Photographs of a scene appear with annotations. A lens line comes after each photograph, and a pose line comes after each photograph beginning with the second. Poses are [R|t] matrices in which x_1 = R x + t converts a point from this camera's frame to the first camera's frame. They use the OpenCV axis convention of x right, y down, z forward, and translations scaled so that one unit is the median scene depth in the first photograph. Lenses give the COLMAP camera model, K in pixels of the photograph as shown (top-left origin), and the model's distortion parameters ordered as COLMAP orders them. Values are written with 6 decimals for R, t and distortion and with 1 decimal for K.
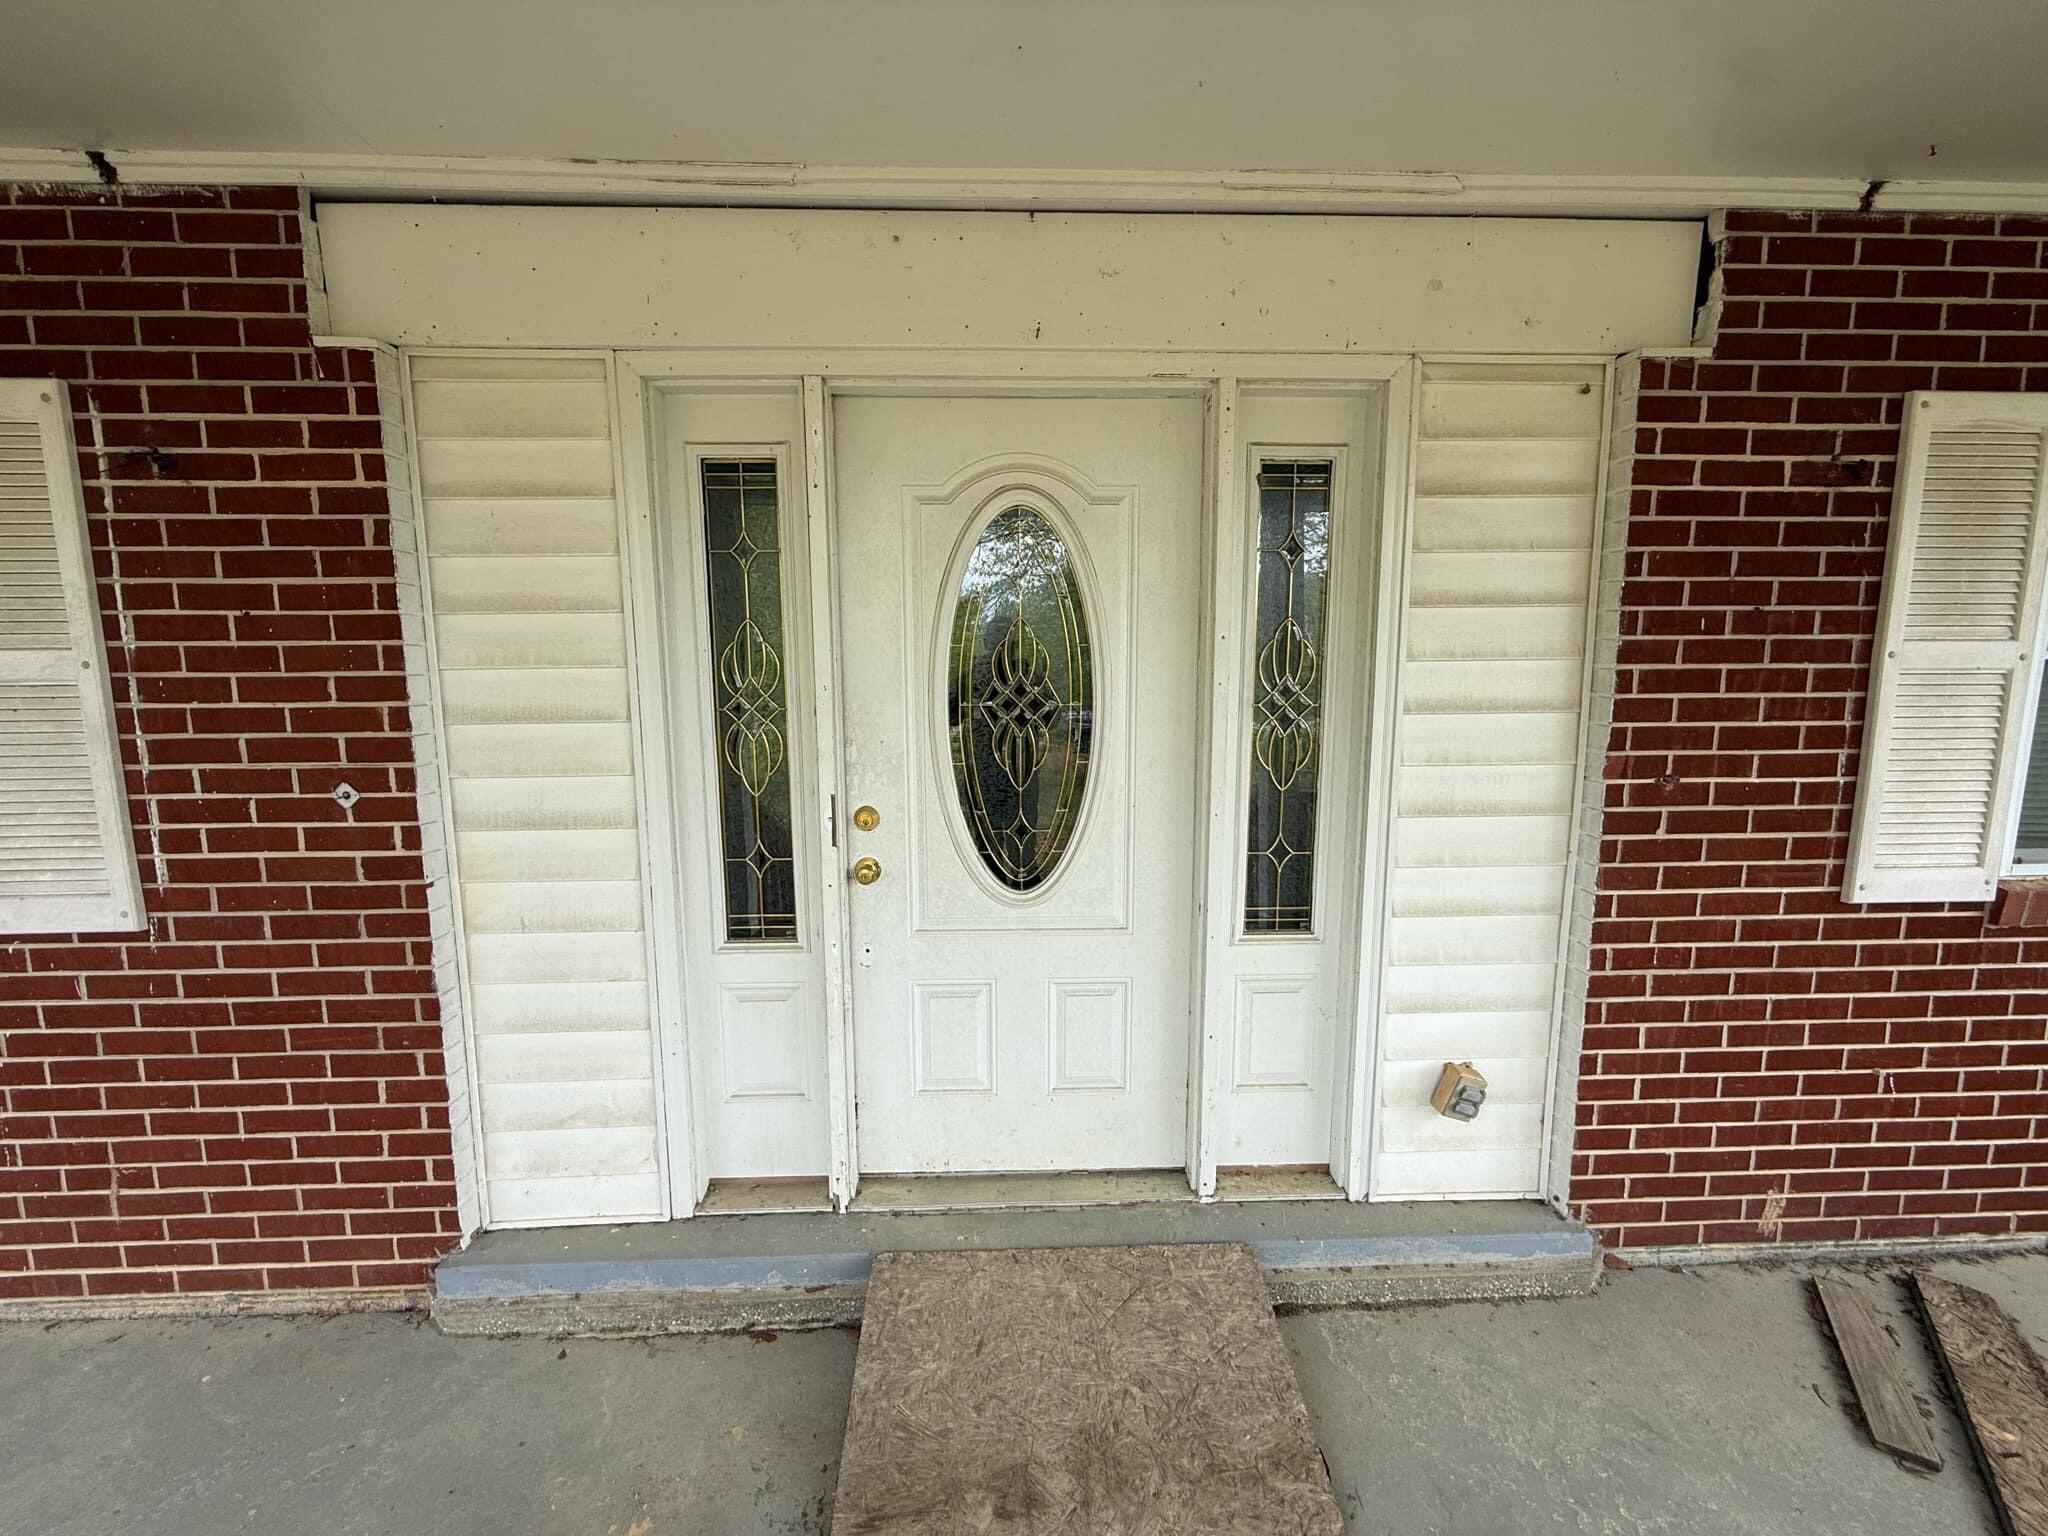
lens RADIAL K [[816.5, 0, 1015.2], [0, 816.5, 773.5], [0, 0, 1]] dist [-0.000865, 0.000287]
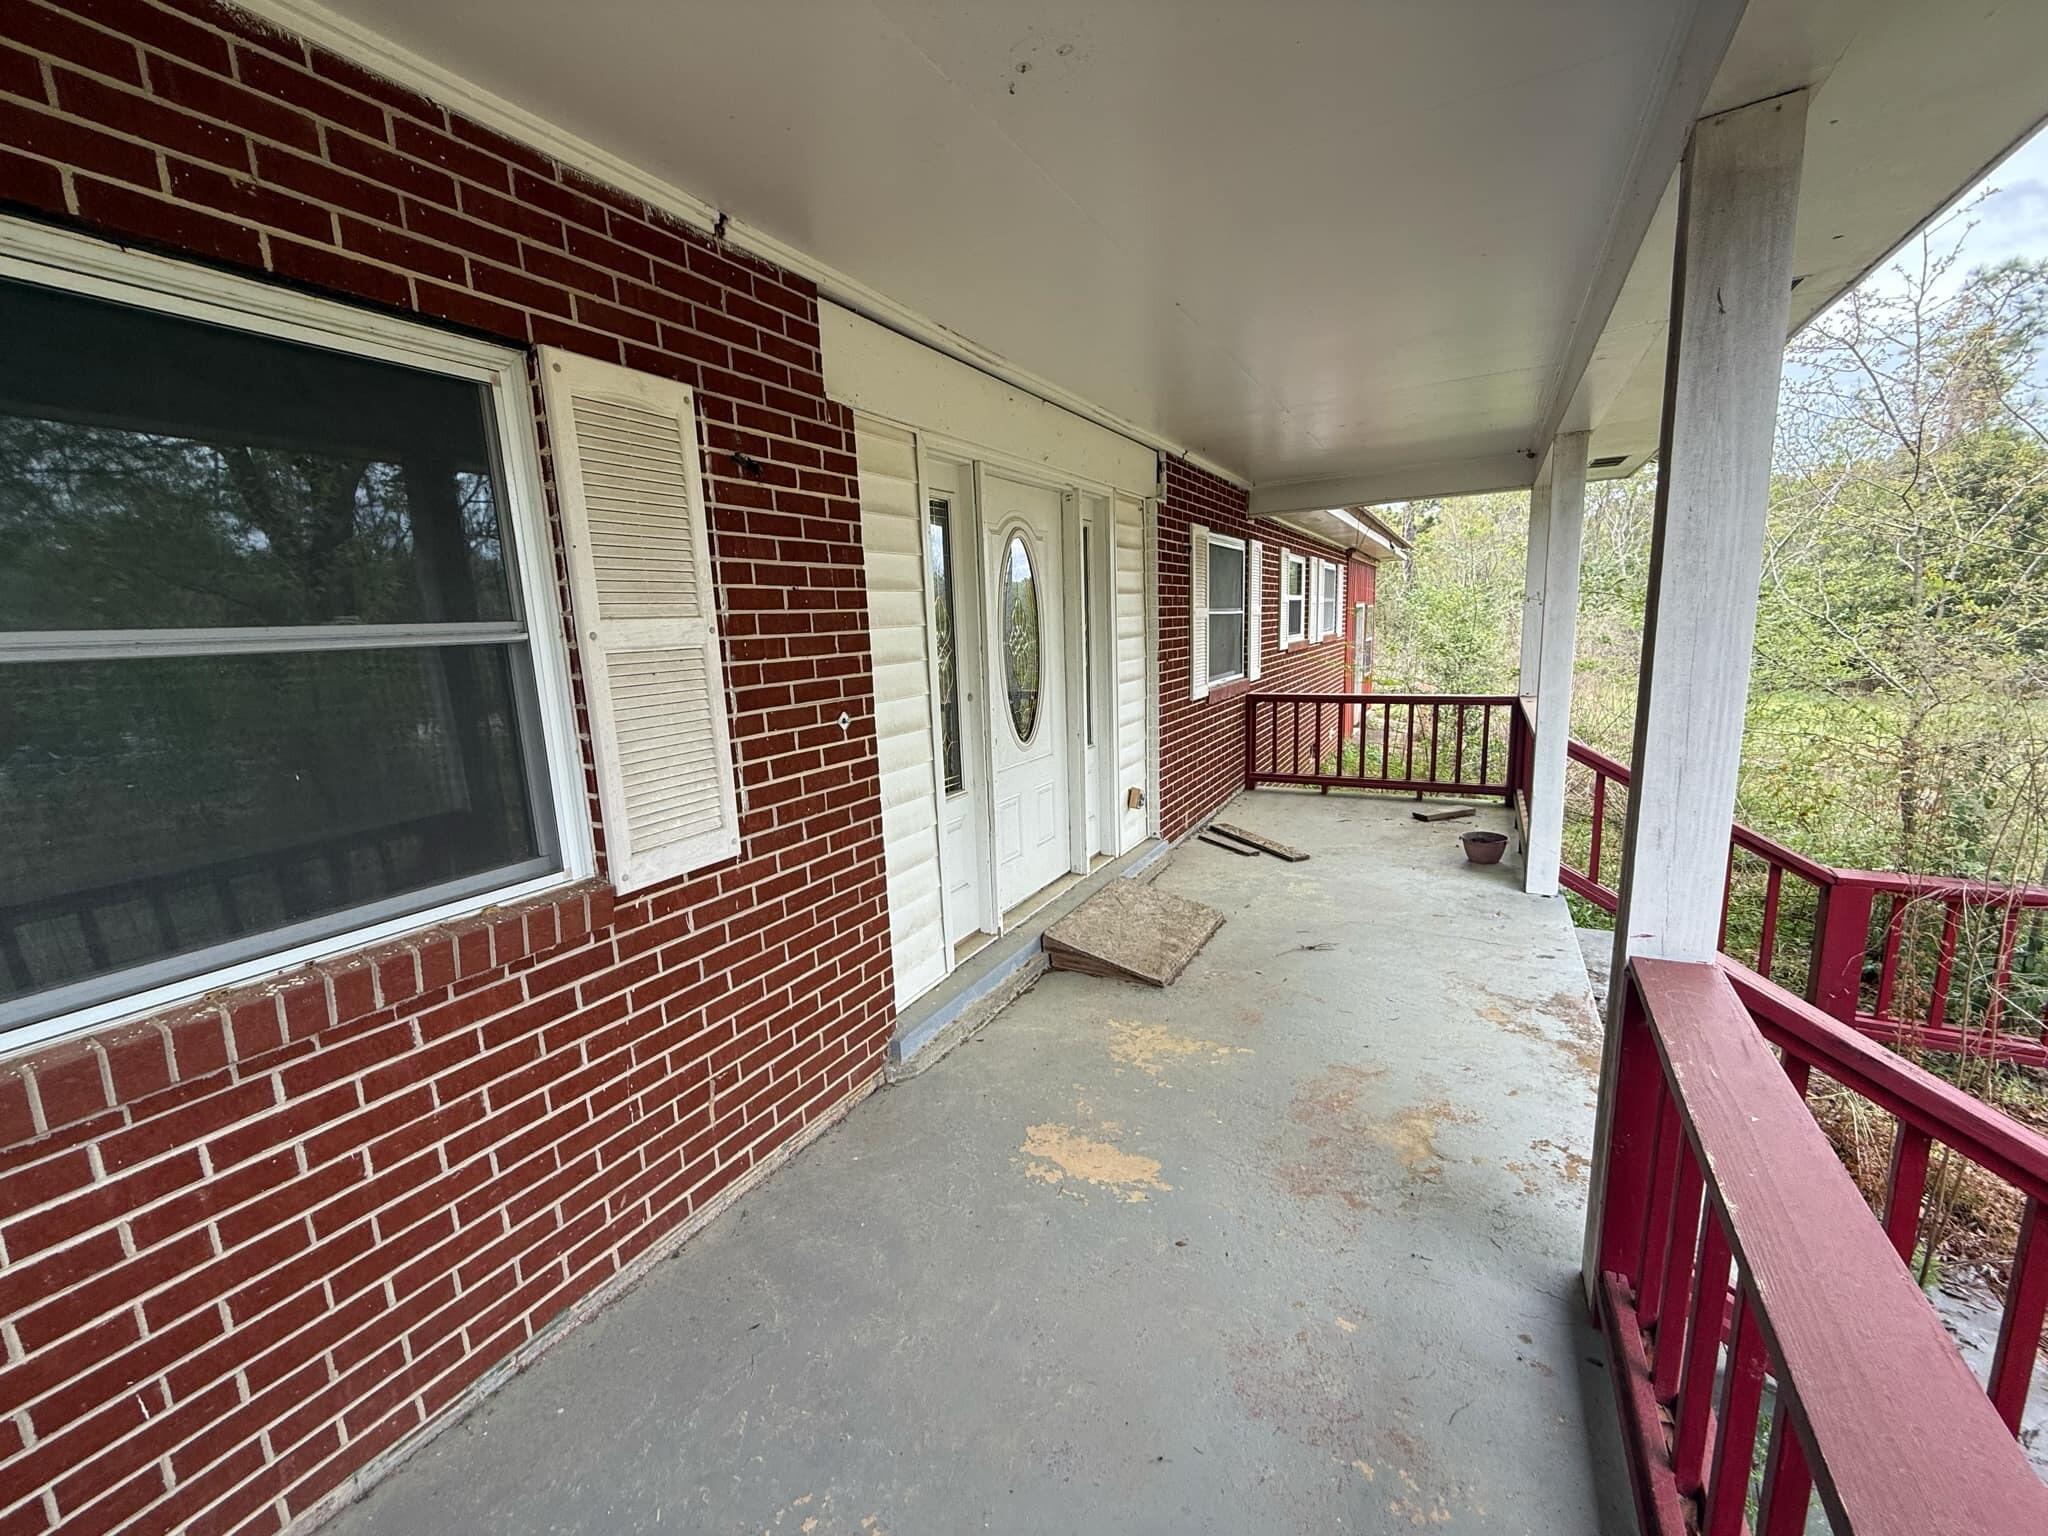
lens RADIAL K [[816.5, 0, 1016.7], [0, 816.5, 786.4], [0, 0, 1]] dist [-0.000865, 0.000287]
pose [[0.519006, -0.184674, 0.834583, -1.774318], [0.153631, 0.980636, 0.121453, 0.012039], [-0.840851, 0.065182, 0.537328, 0.006876]]
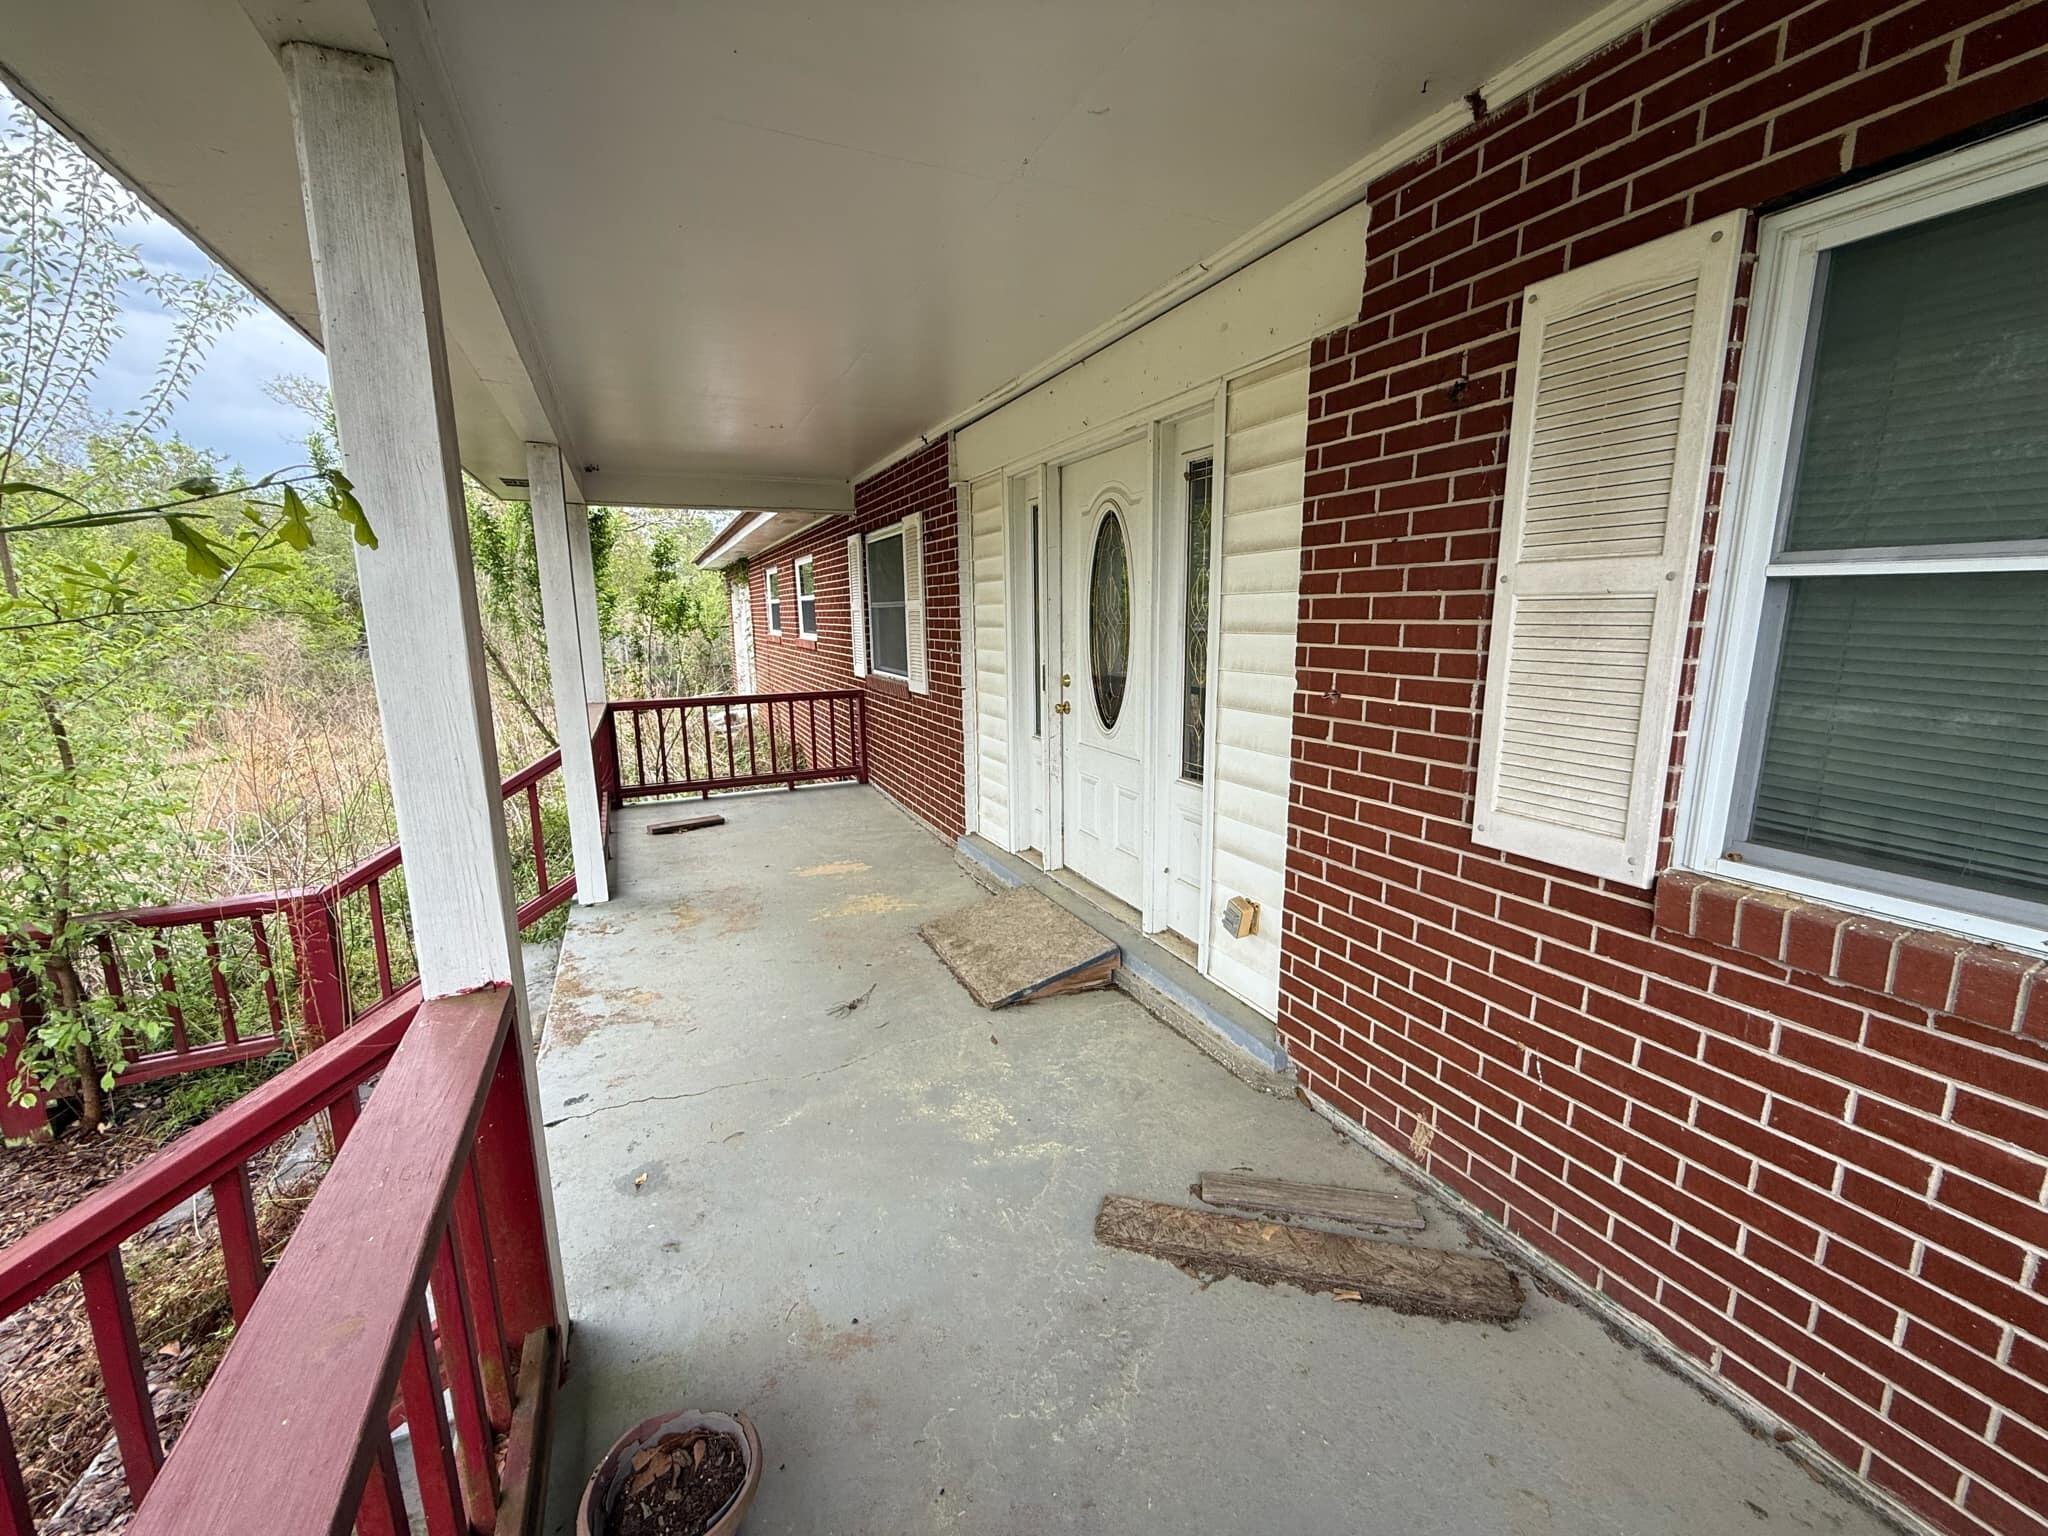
lens RADIAL K [[816.5, 0, 1014.2], [0, 816.5, 753.0], [0, 0, 1]] dist [-0.000865, 0.000287]
pose [[0.382451, 0.158391, -0.910299, 1.706151], [-0.095096, 0.986713, 0.131734, -0.019990], [0.919069, 0.036184, 0.392432, 0.129063]]
